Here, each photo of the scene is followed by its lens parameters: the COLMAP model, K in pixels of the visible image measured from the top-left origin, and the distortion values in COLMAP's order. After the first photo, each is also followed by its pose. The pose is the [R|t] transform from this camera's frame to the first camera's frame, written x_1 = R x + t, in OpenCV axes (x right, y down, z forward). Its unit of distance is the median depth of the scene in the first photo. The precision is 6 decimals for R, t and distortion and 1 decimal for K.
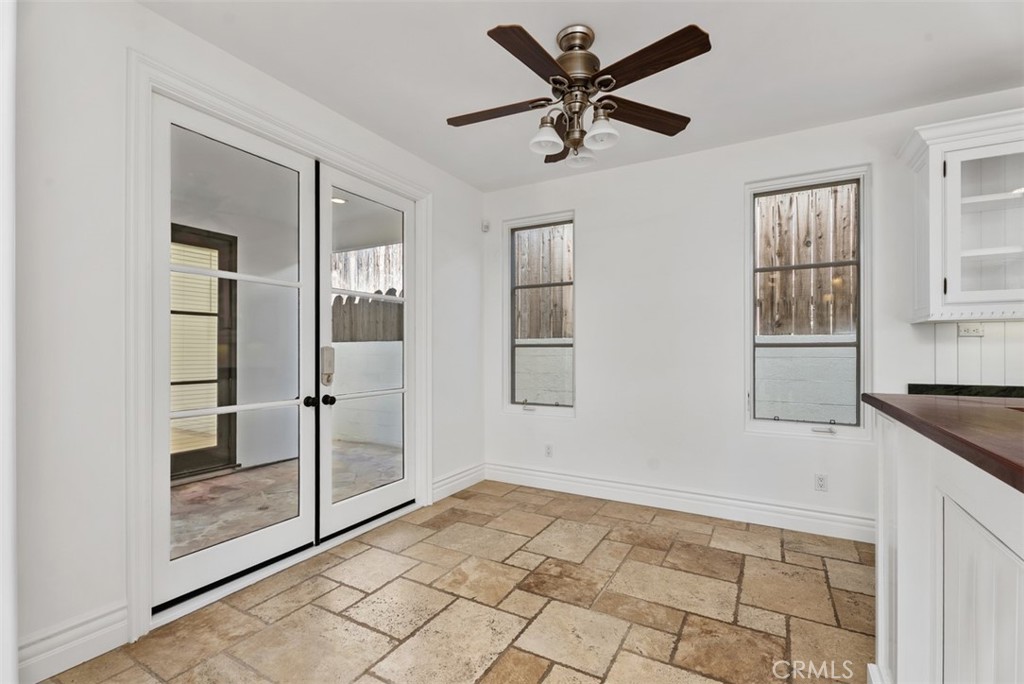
lens RADIAL K [[458.8, 0, 511.8], [0, 458.8, 346.2], [0, 0, 1]] dist [0.001942, 0.000123]
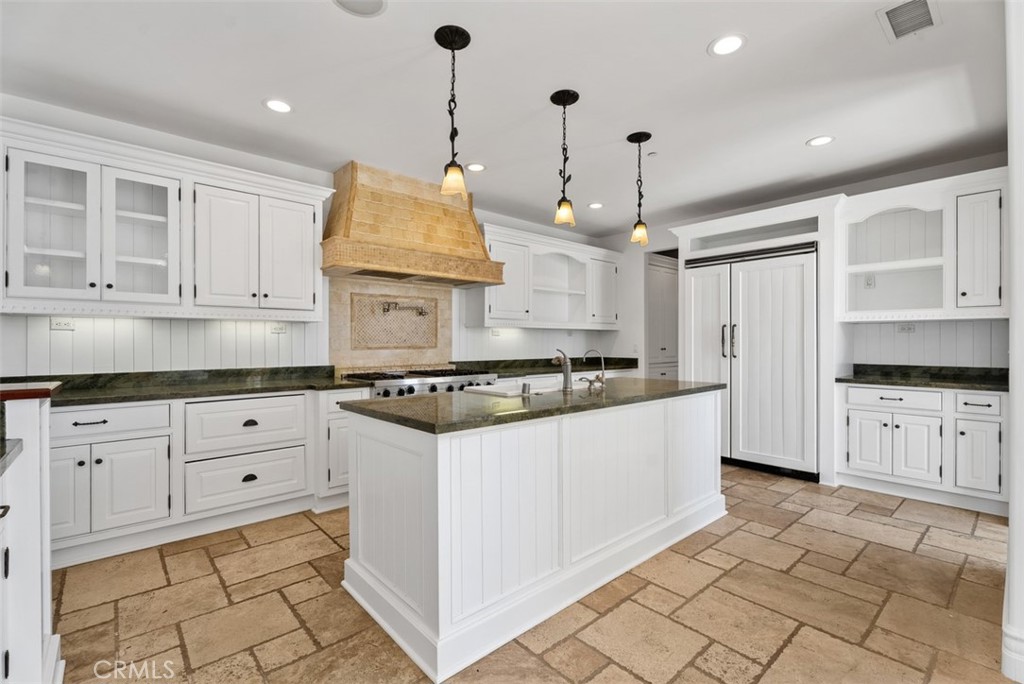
lens RADIAL K [[458.8, 0, 511.7], [0, 458.8, 343.7], [0, 0, 1]] dist [0.001942, 0.000123]
pose [[0.326773, 0.000406, 0.945103, 0.347555], [-0.003545, 0.999993, 0.000796, 0.007094], [-0.945096, -0.003611, 0.326772, -0.384265]]
